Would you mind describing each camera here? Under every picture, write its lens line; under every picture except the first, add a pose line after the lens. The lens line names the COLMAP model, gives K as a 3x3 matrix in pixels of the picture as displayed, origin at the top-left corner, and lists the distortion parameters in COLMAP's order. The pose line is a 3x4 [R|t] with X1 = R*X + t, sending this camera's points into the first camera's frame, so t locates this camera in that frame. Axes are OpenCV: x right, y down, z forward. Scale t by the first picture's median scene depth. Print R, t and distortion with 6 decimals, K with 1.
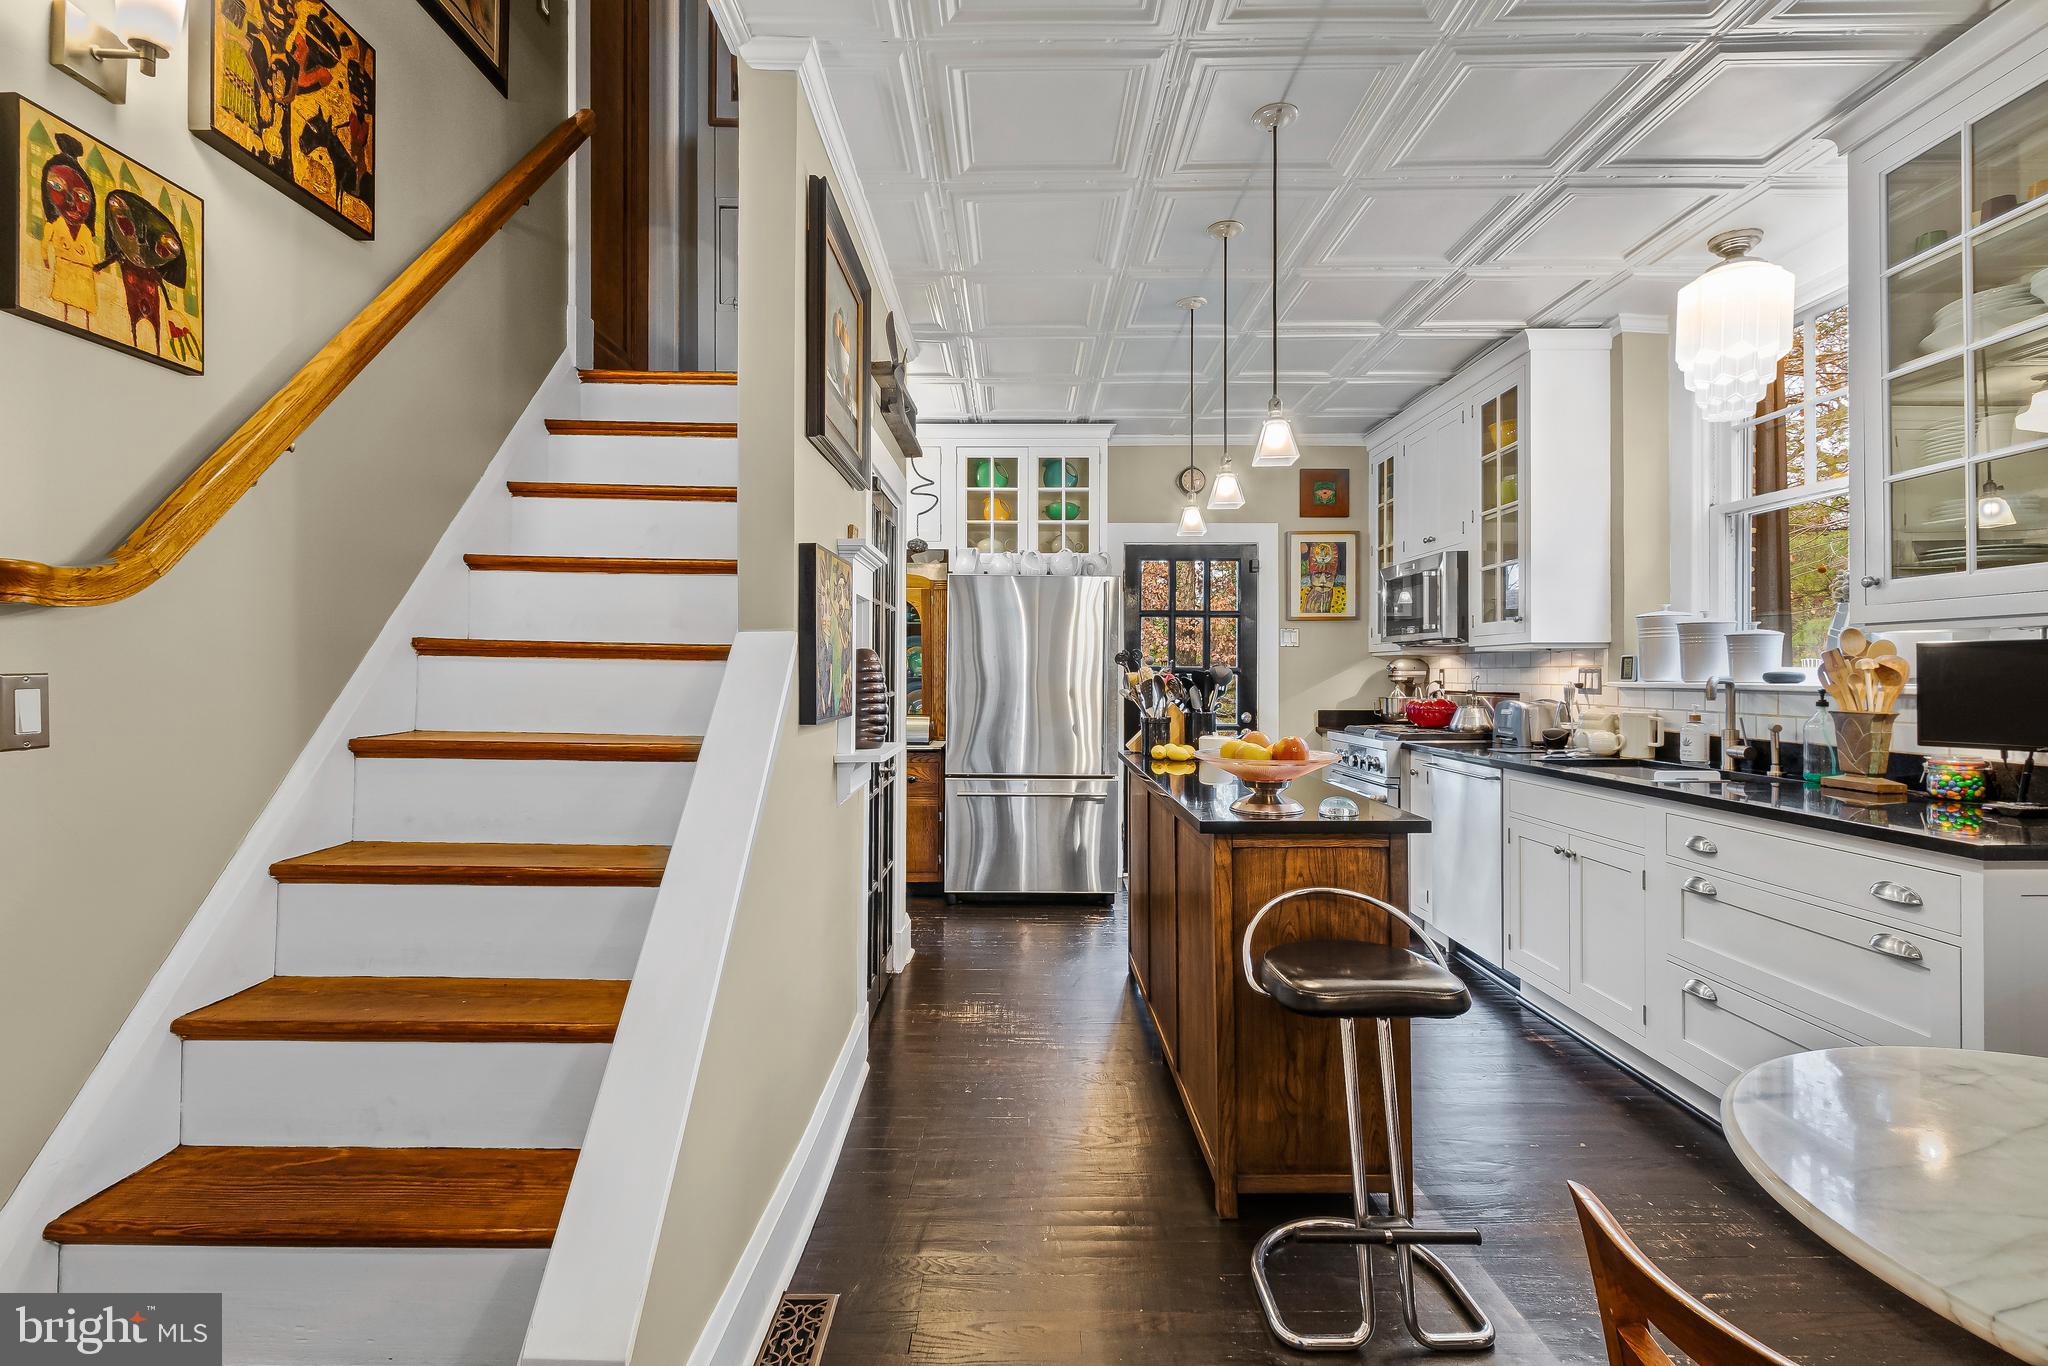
lens RADIAL K [[892.8, 0, 1013.7], [0, 892.8, 671.2], [0, 0, 1]] dist [-0.005758, 0.001241]
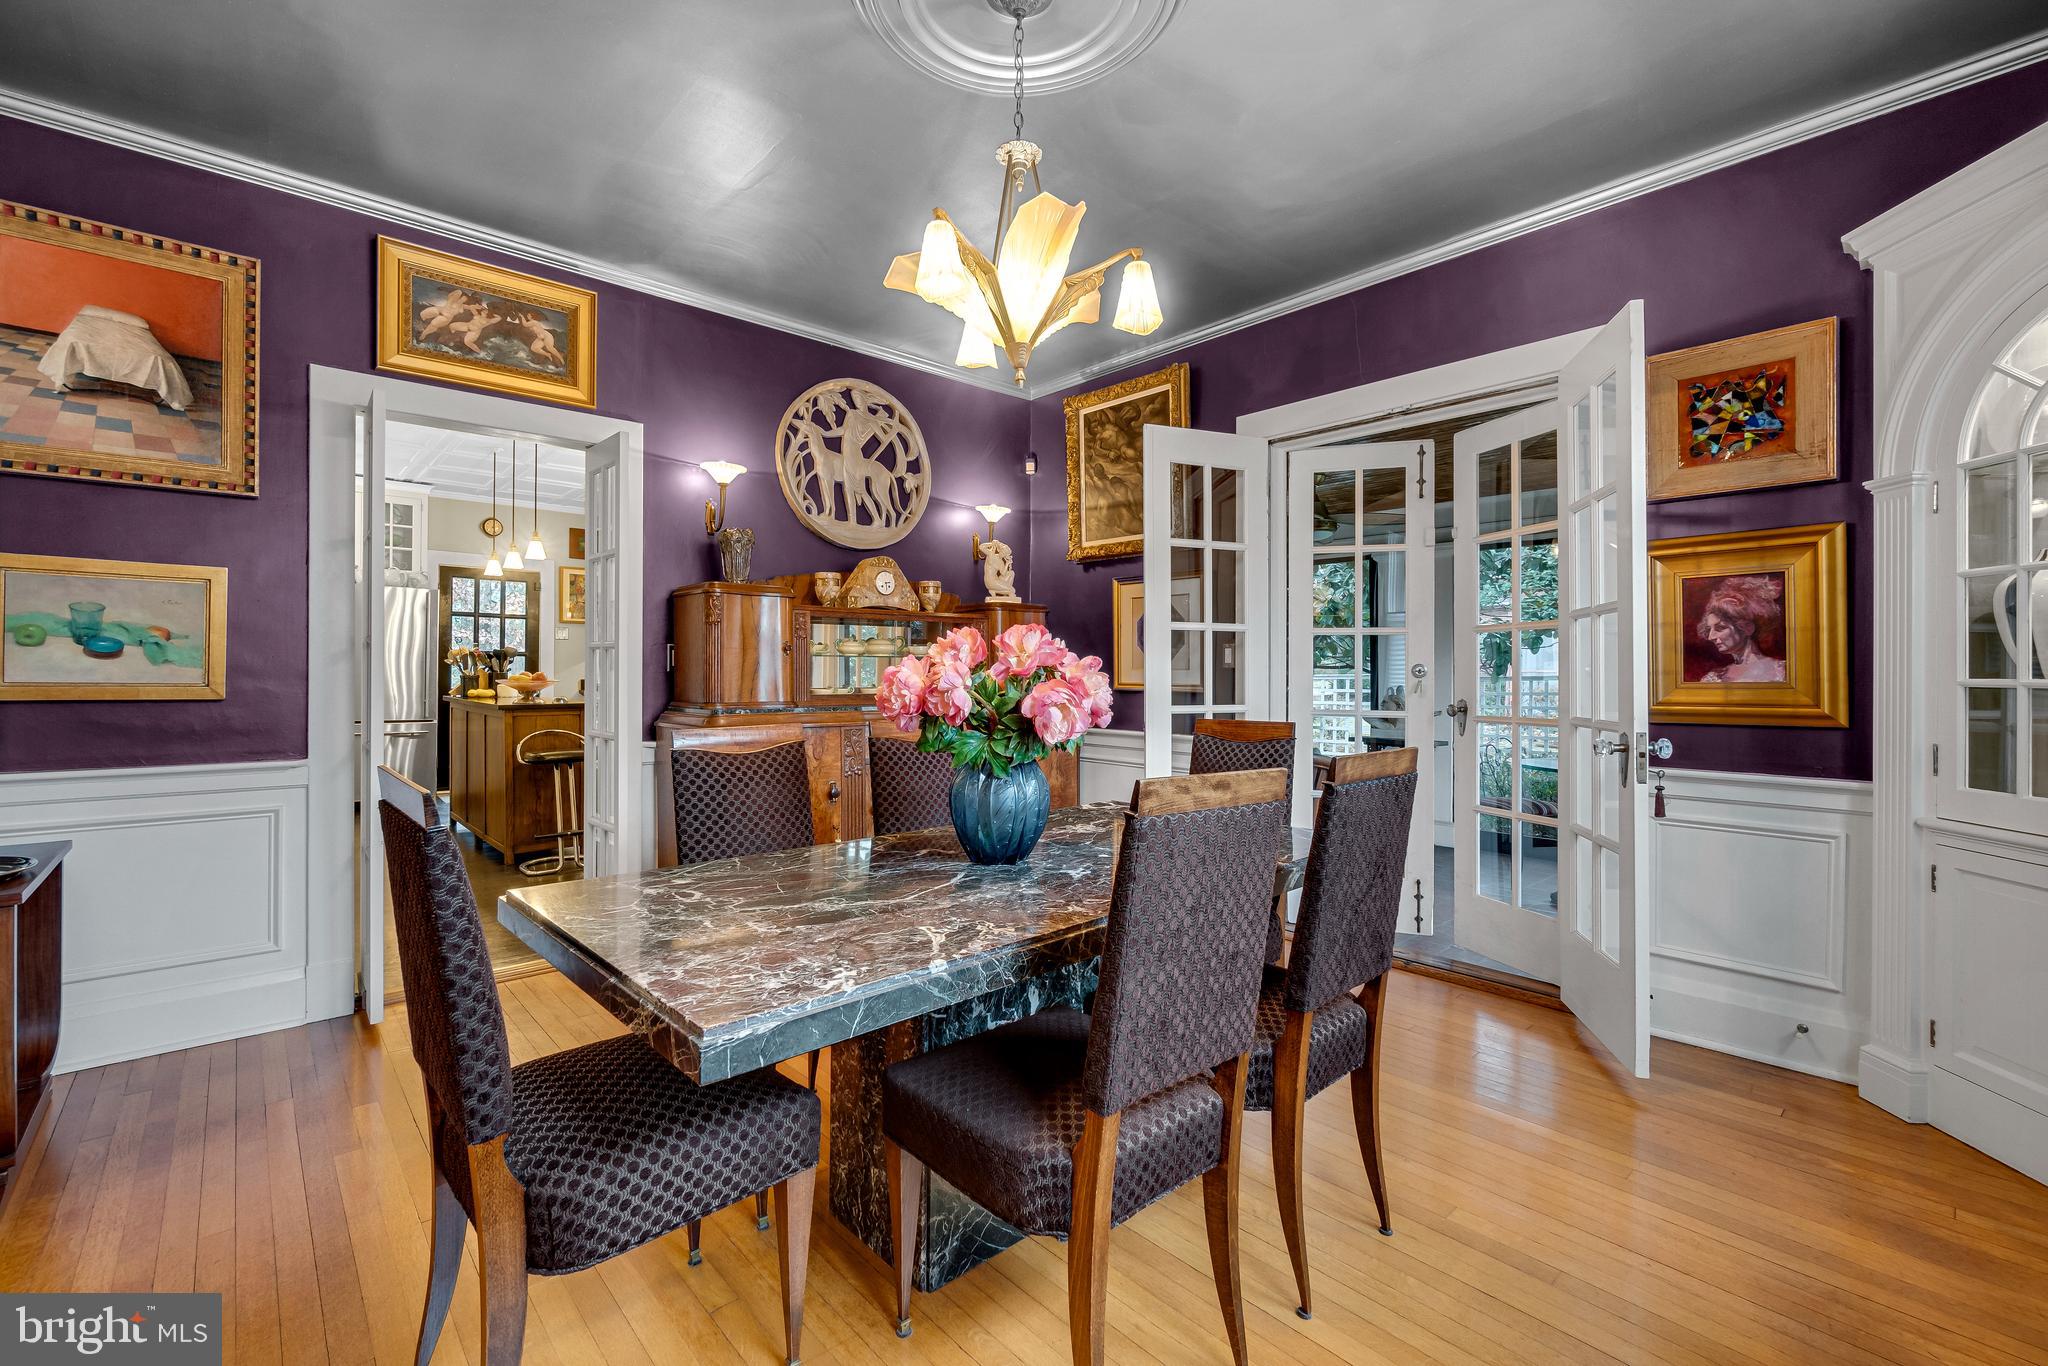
lens RADIAL K [[892.8, 0, 1022.8], [0, 892.8, 678.7], [0, 0, 1]] dist [-0.005758, 0.001241]
pose [[0.739092, 0.002327, 0.673600, -0.331145], [-0.008574, 0.999946, 0.005954, 0.057690], [-0.673550, -0.010176, 0.739072, -1.574691]]
